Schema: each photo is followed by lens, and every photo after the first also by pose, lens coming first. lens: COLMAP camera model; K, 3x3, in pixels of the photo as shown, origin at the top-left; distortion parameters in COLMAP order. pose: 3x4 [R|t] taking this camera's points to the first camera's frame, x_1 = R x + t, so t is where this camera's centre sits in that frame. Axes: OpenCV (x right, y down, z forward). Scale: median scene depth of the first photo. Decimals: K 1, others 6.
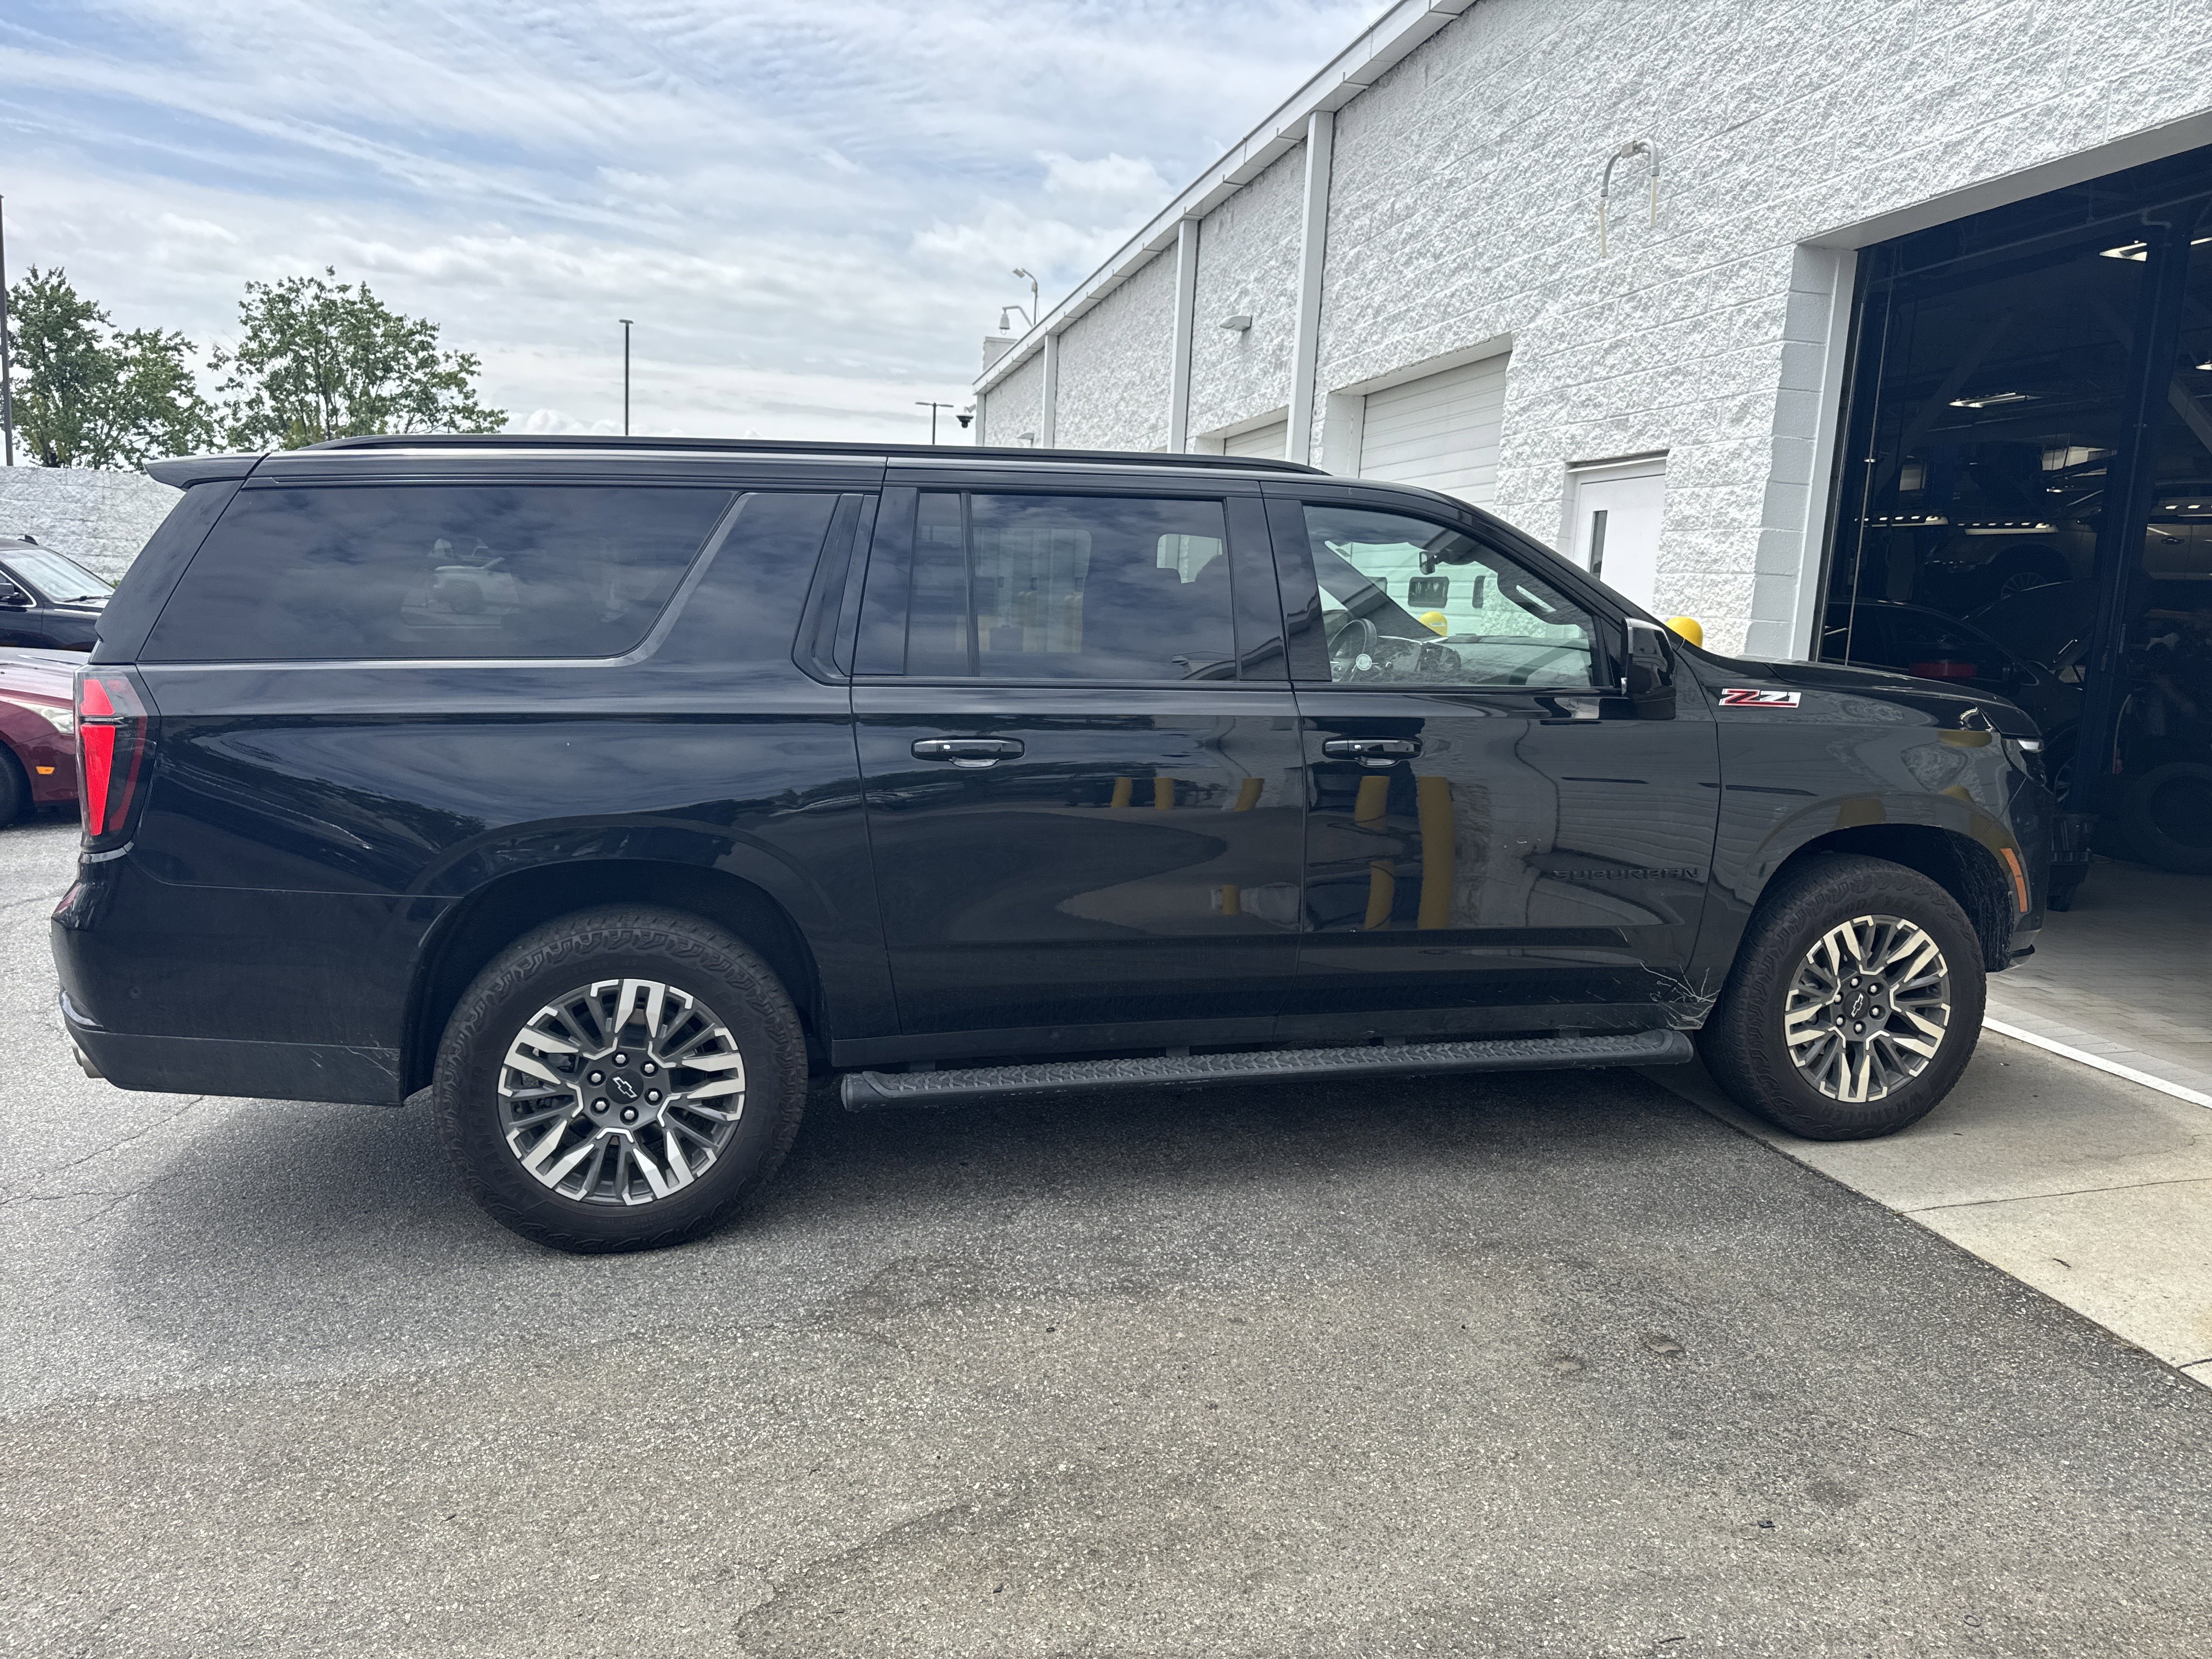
lens RADIAL K [[1548.0, 0, 1106.3], [0, 1548.0, 781.3], [0, 0, 1]] dist [0.107966, -0.077717]
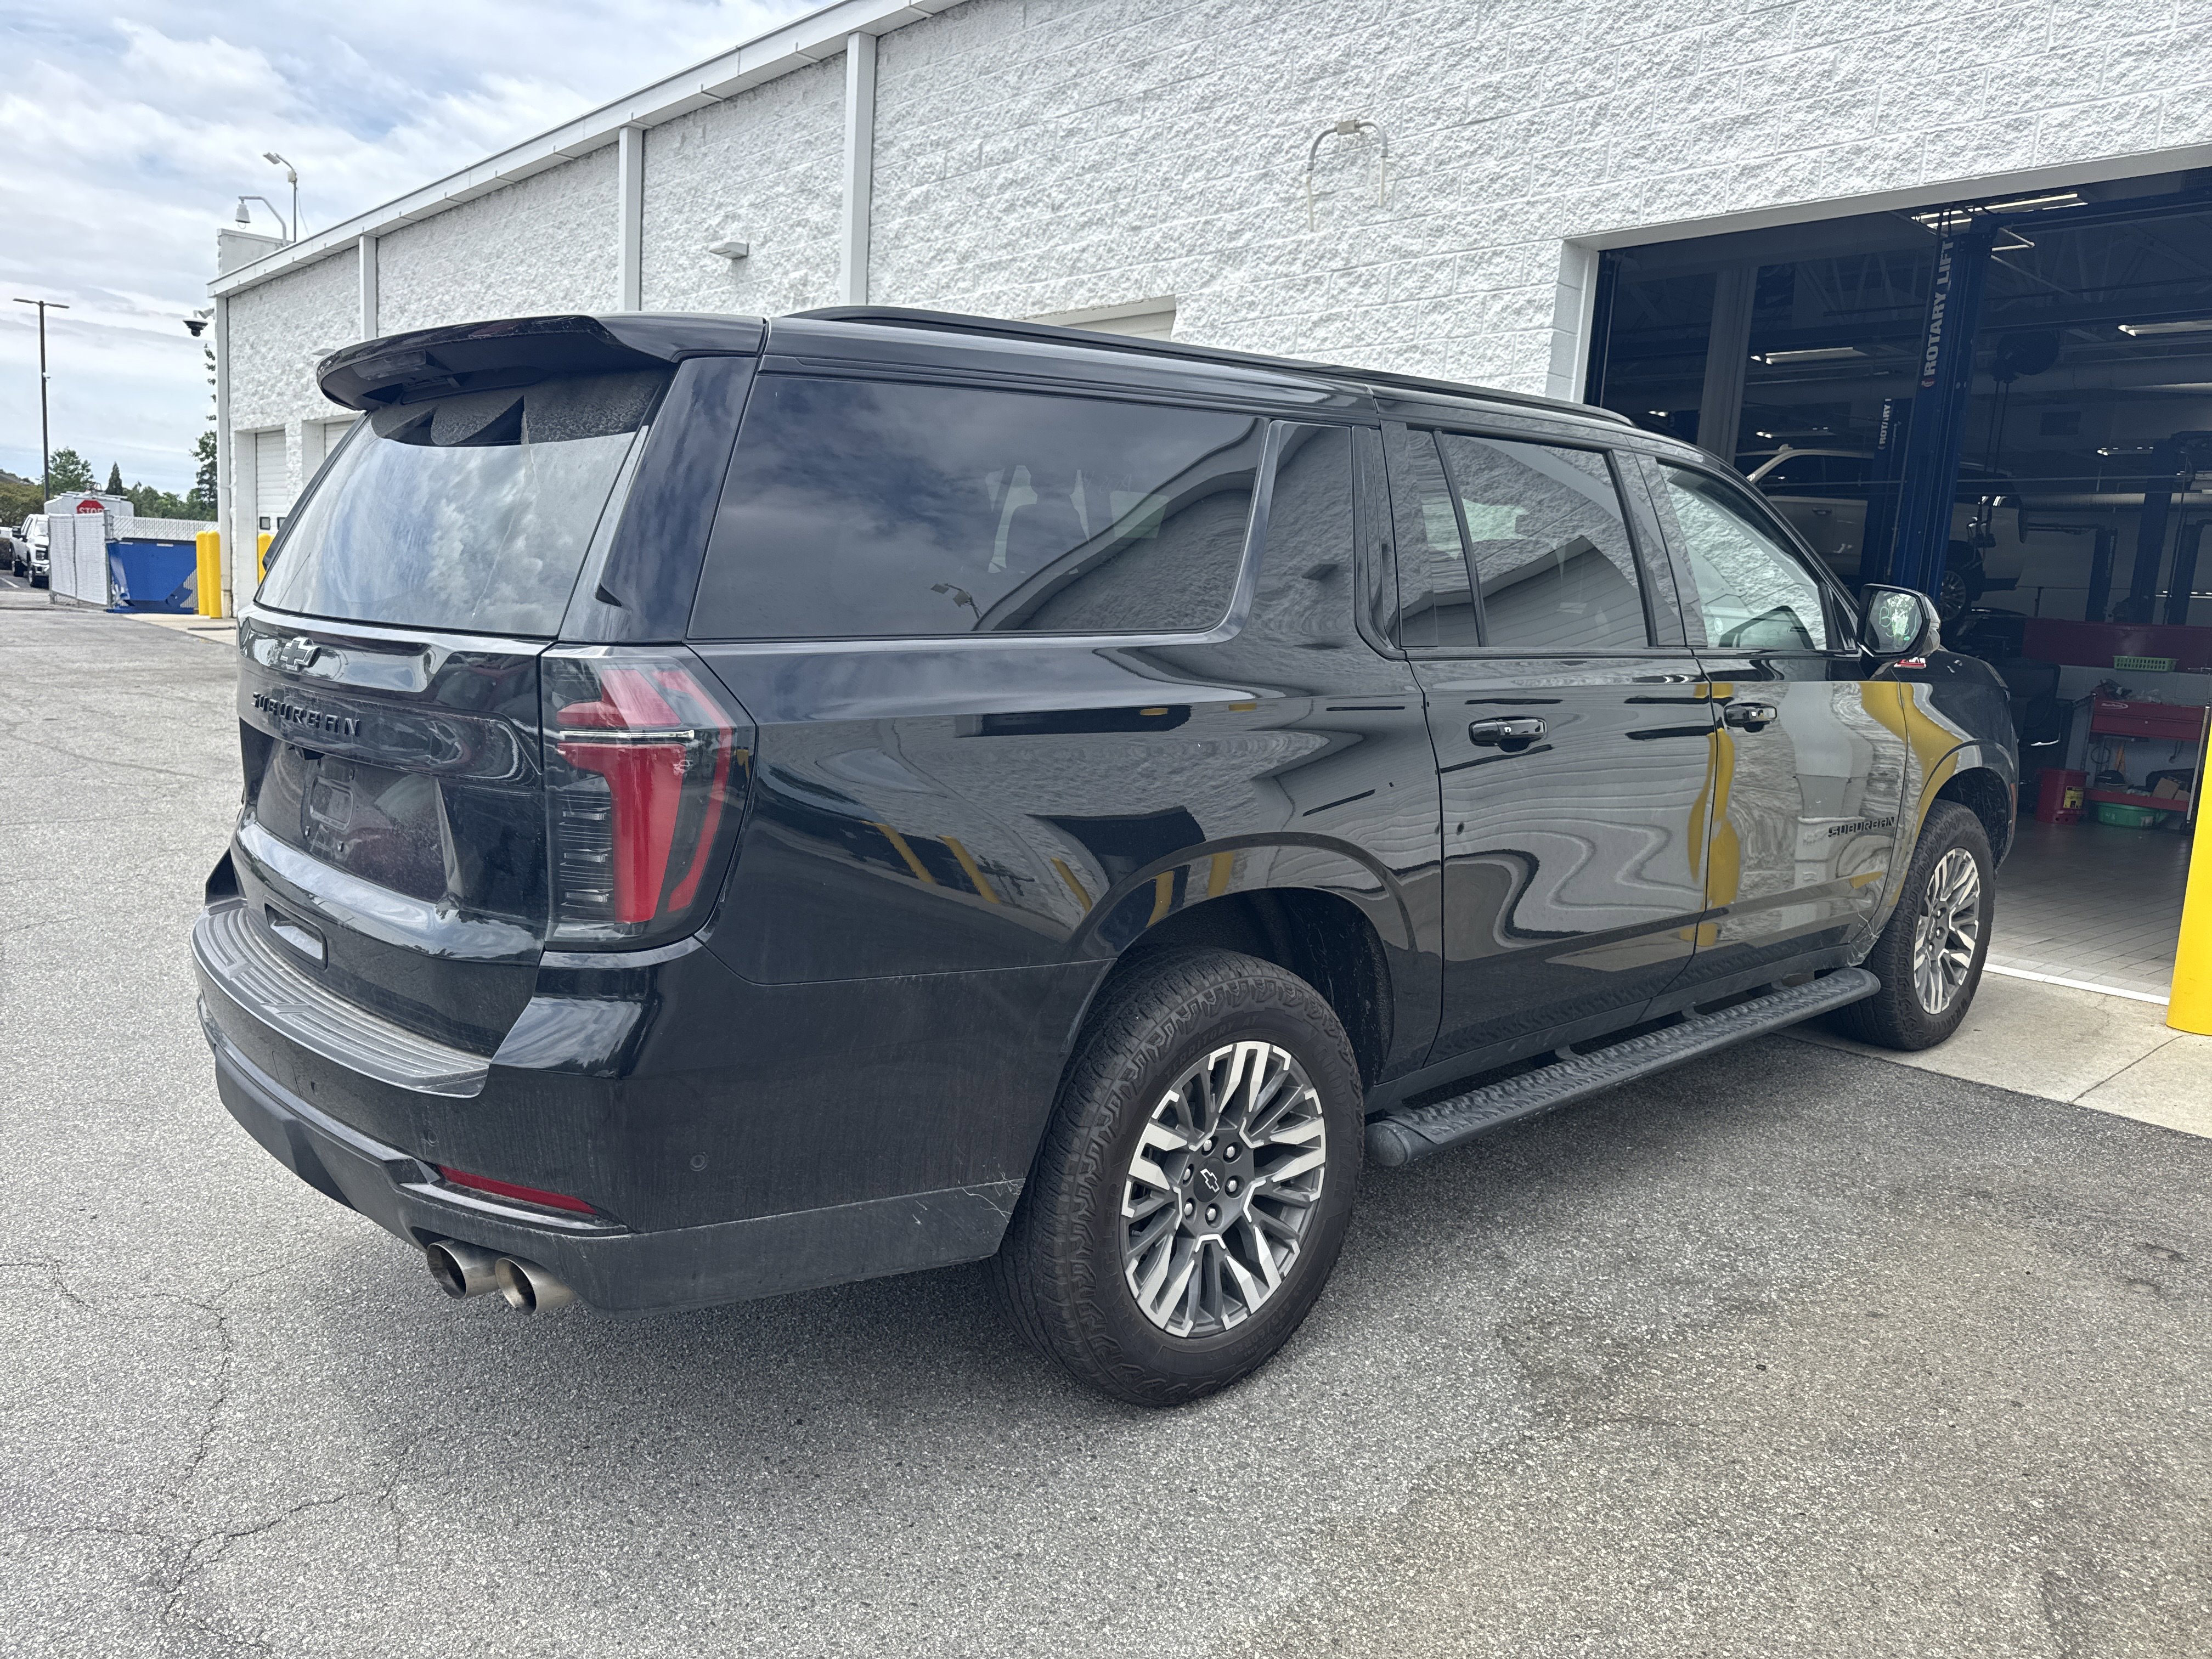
lens RADIAL K [[1552.8, 0, 1031.0], [0, 1552.8, 828.0], [0, 0, 1]] dist [0.051672, -0.055329]
pose [[0.880641, -0.062062, 0.469702, -0.411801], [0.038337, 0.997467, 0.059918, -0.014992], [-0.472231, -0.034759, 0.880789, 0.210774]]
